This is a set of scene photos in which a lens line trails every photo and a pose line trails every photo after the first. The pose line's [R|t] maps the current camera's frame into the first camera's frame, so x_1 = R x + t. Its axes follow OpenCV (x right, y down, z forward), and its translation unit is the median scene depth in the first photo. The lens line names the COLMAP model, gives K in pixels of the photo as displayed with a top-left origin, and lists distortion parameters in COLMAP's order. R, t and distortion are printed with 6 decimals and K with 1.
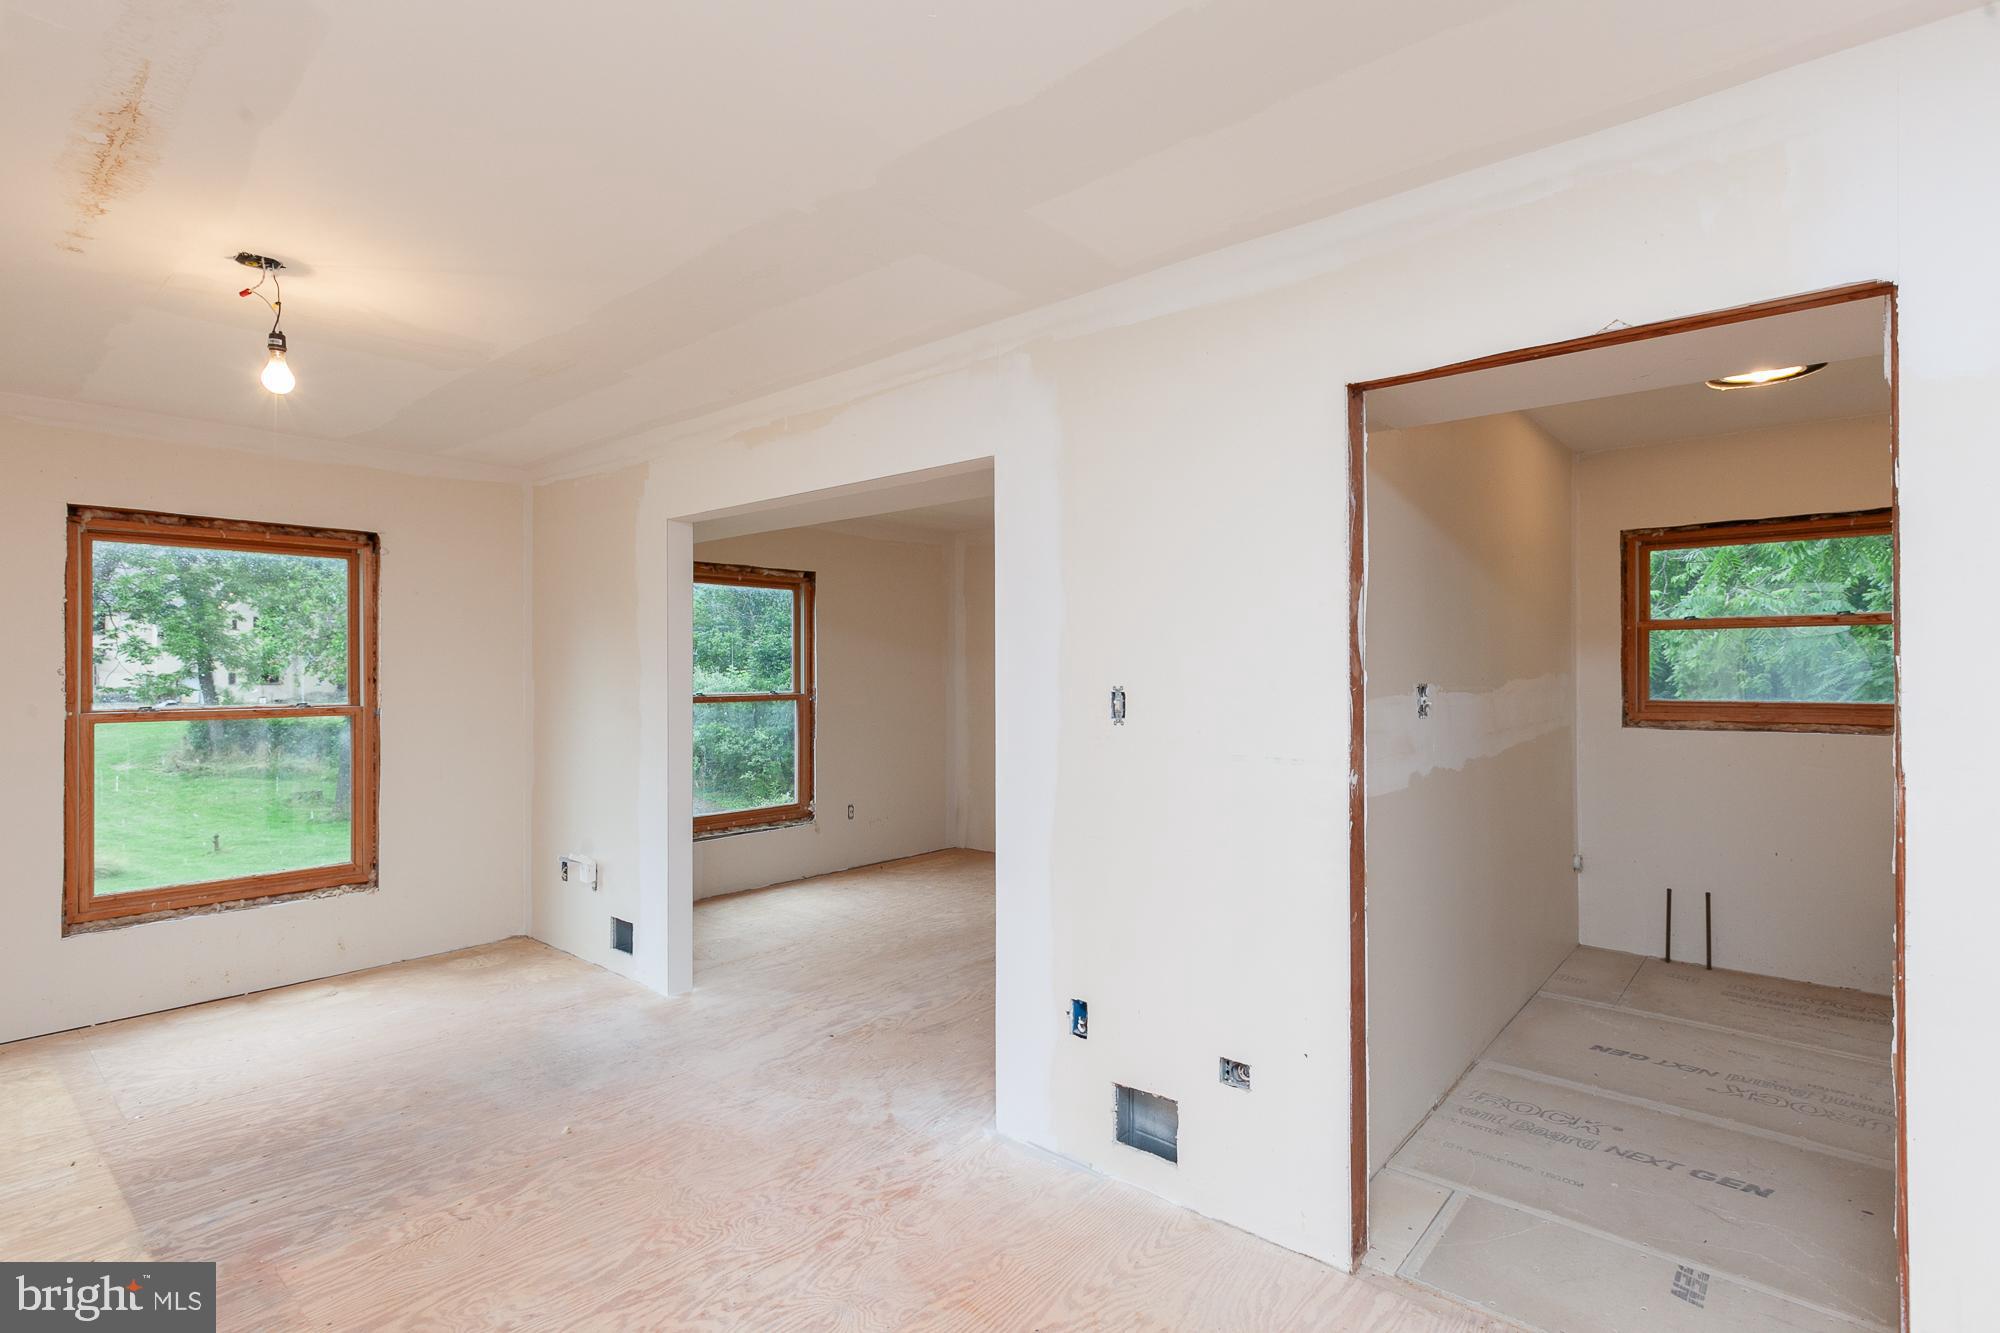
lens RADIAL K [[965.5, 0, 985.9], [0, 965.5, 663.8], [0, 0, 1]] dist [0.005600, 0.000287]
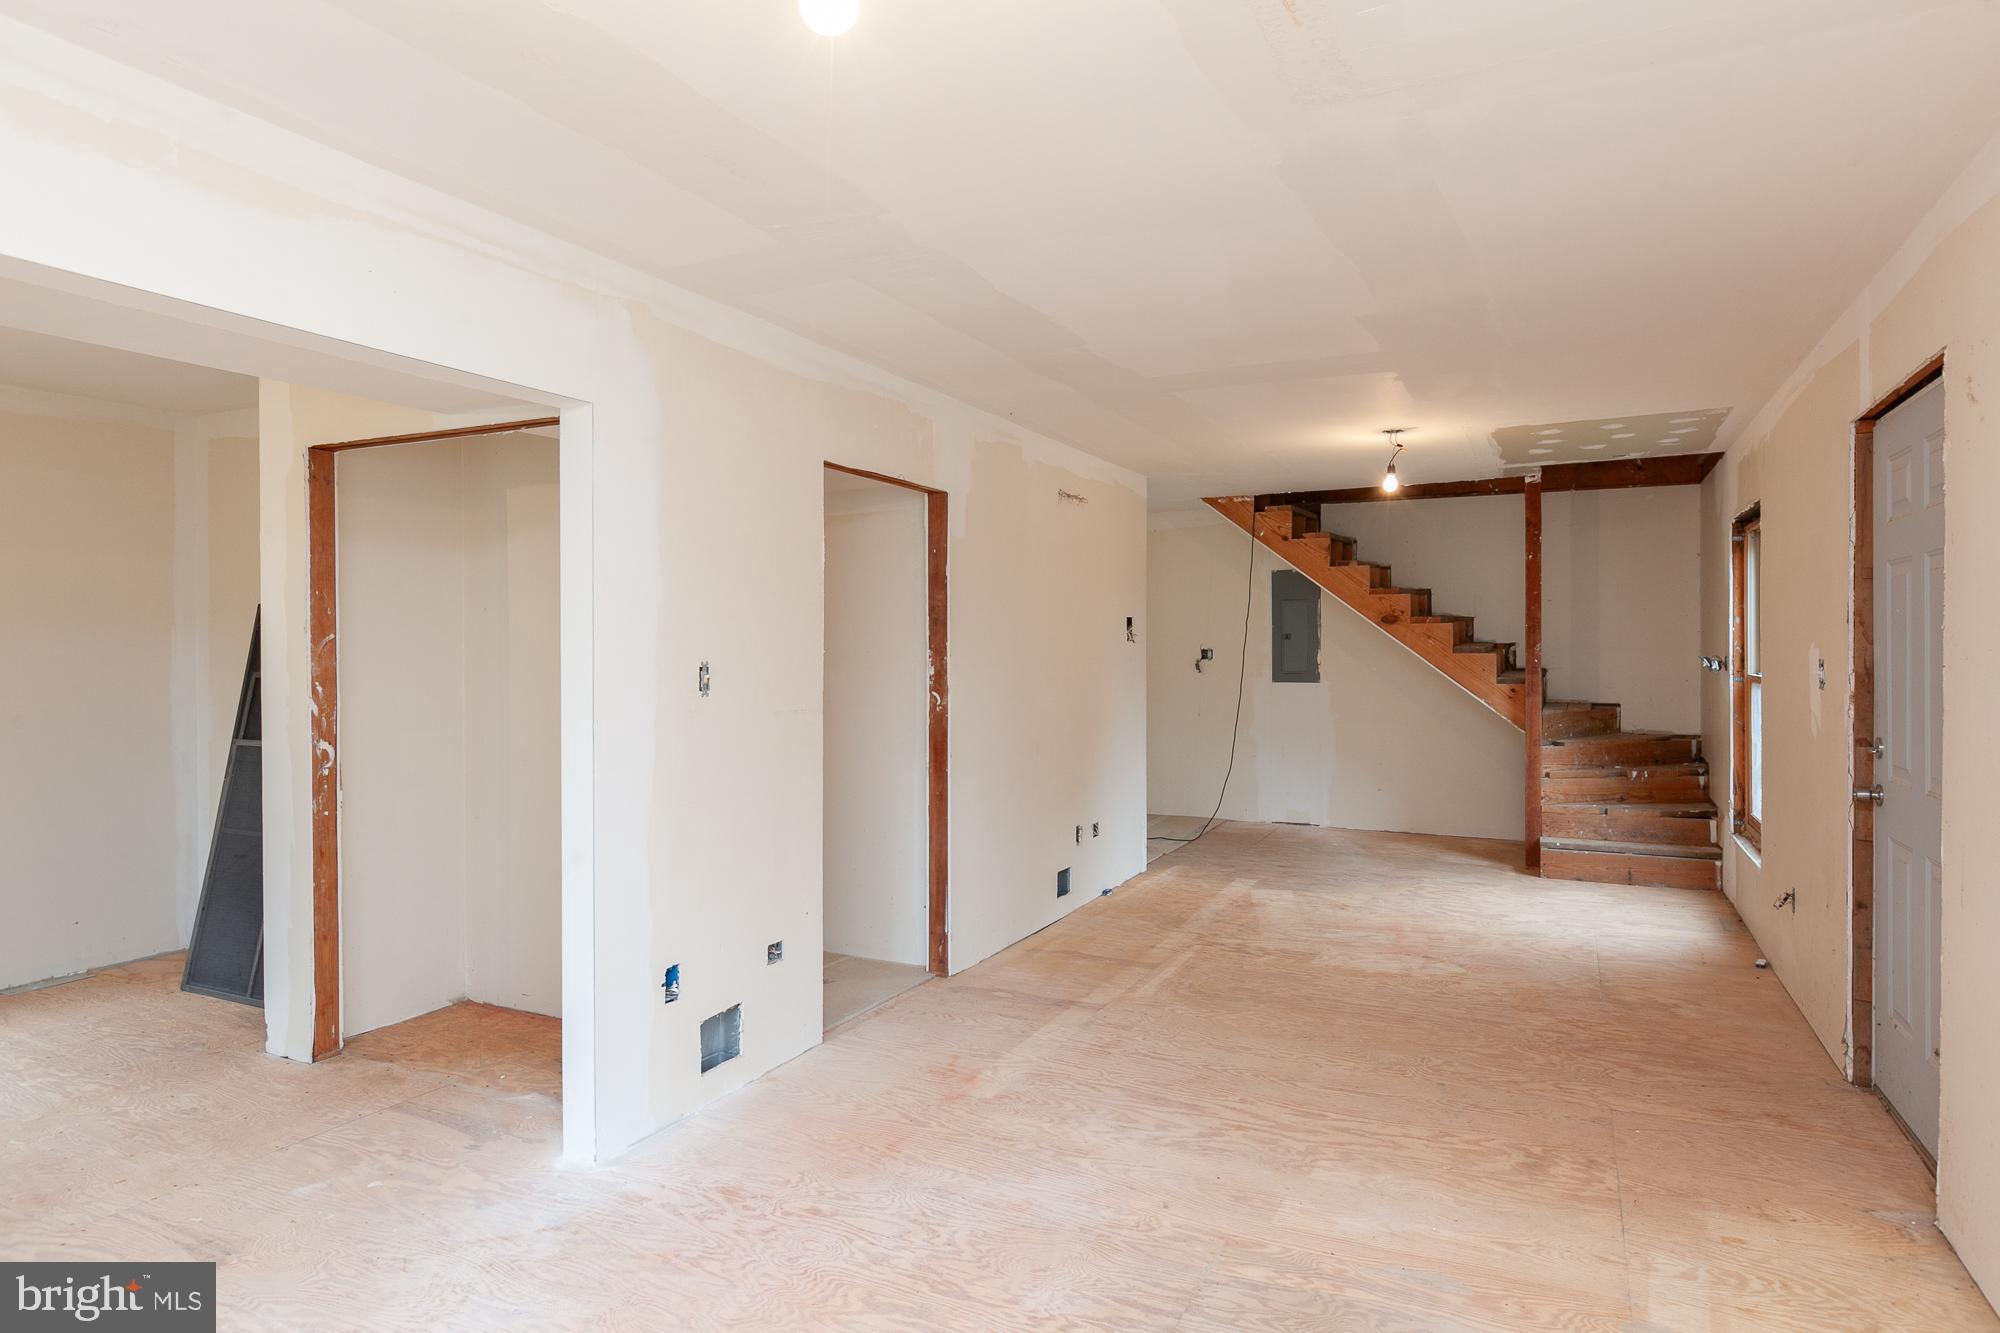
lens RADIAL K [[1152.9, 0, 994.5], [0, 1152.9, 661.2], [0, 0, 1]] dist [0.000205, 0.000197]
pose [[-0.257777, -0.007515, 0.966175, -1.615632], [-0.002730, 0.999971, 0.007050, 0.016988], [-0.966201, -0.000821, -0.257790, 1.348394]]
